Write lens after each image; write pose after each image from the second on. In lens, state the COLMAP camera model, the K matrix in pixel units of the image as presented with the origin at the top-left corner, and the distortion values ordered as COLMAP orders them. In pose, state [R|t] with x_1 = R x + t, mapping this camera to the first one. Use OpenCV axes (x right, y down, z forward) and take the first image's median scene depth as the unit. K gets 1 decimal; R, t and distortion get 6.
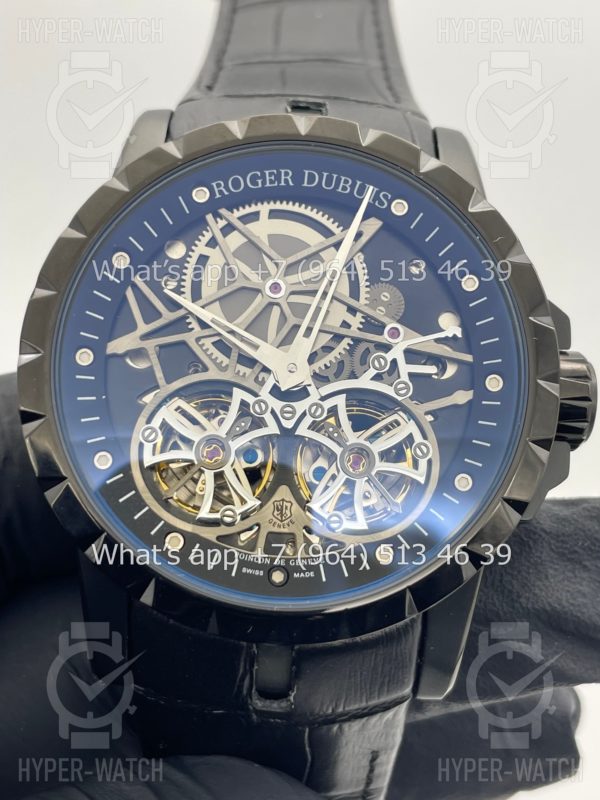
lens RADIAL K [[1243.8, 0, 300.0], [0, 1243.8, 400.0], [0, 0, 1]] dist [0.035348, -0.046425]
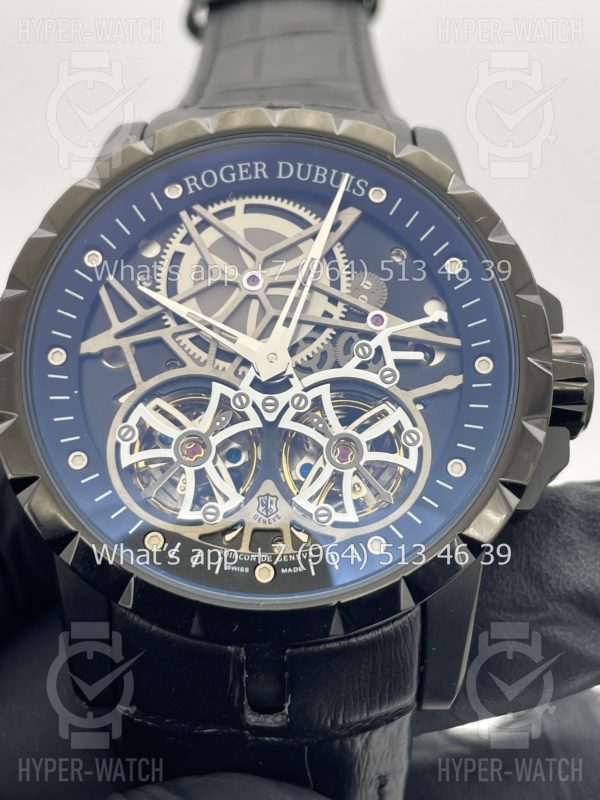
lens RADIAL K [[1243.8, 0, 300.0], [0, 1243.8, 400.0], [0, 0, 1]] dist [0.035348, -0.046425]
pose [[0.998788, -0.044511, -0.021001, 0.033154], [0.042051, 0.993499, -0.105794, 0.107003], [0.025574, 0.104783, 0.994166, 0.047521]]
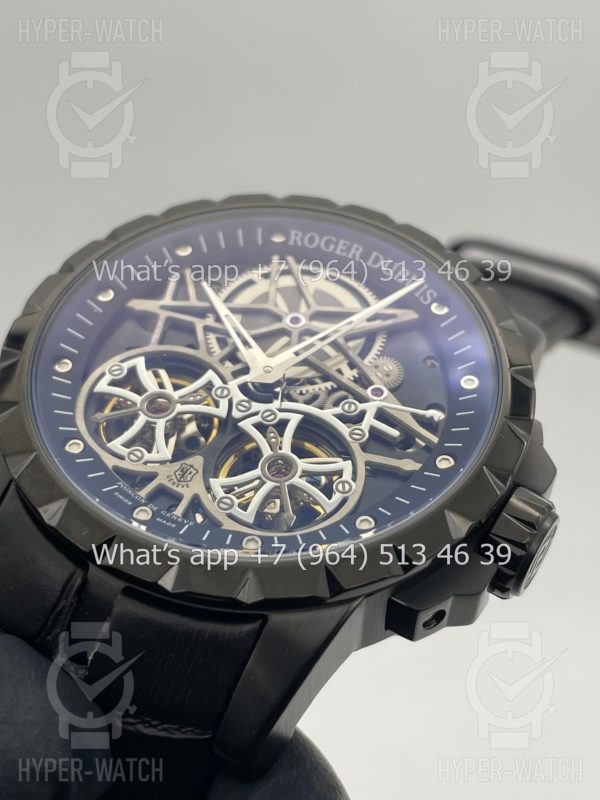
lens RADIAL K [[1243.8, 0, 300.0], [0, 1243.8, 400.0], [0, 0, 1]] dist [0.035348, -0.046425]
pose [[0.870982, 0.356712, -0.337858, 0.358742], [-0.477728, 0.775477, -0.412810, 0.389249], [0.114747, 0.520954, 0.845837, 0.158800]]
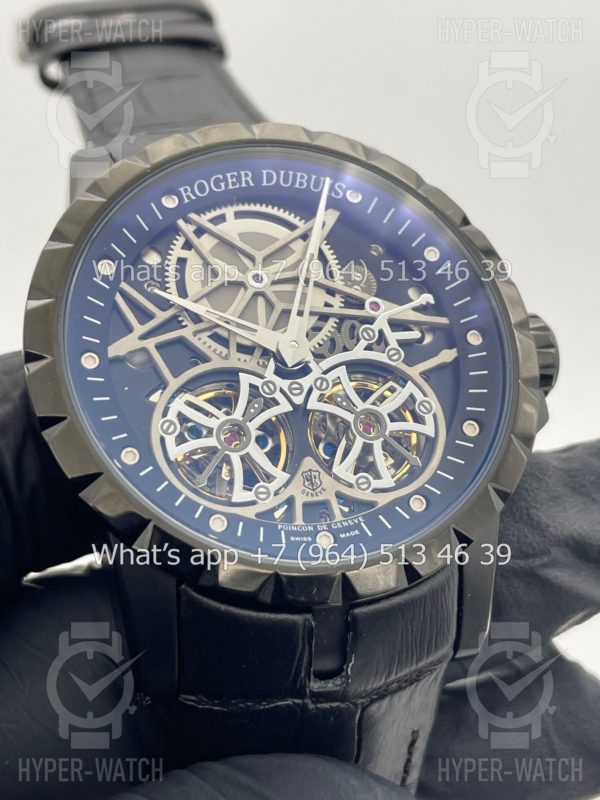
lens RADIAL K [[1243.8, 0, 300.0], [0, 1243.8, 400.0], [0, 0, 1]] dist [0.035348, -0.046425]
pose [[0.955938, -0.134346, 0.261025, -0.270503], [0.177961, 0.972338, -0.151291, 0.171480], [-0.233479, 0.191077, 0.953403, 0.025700]]
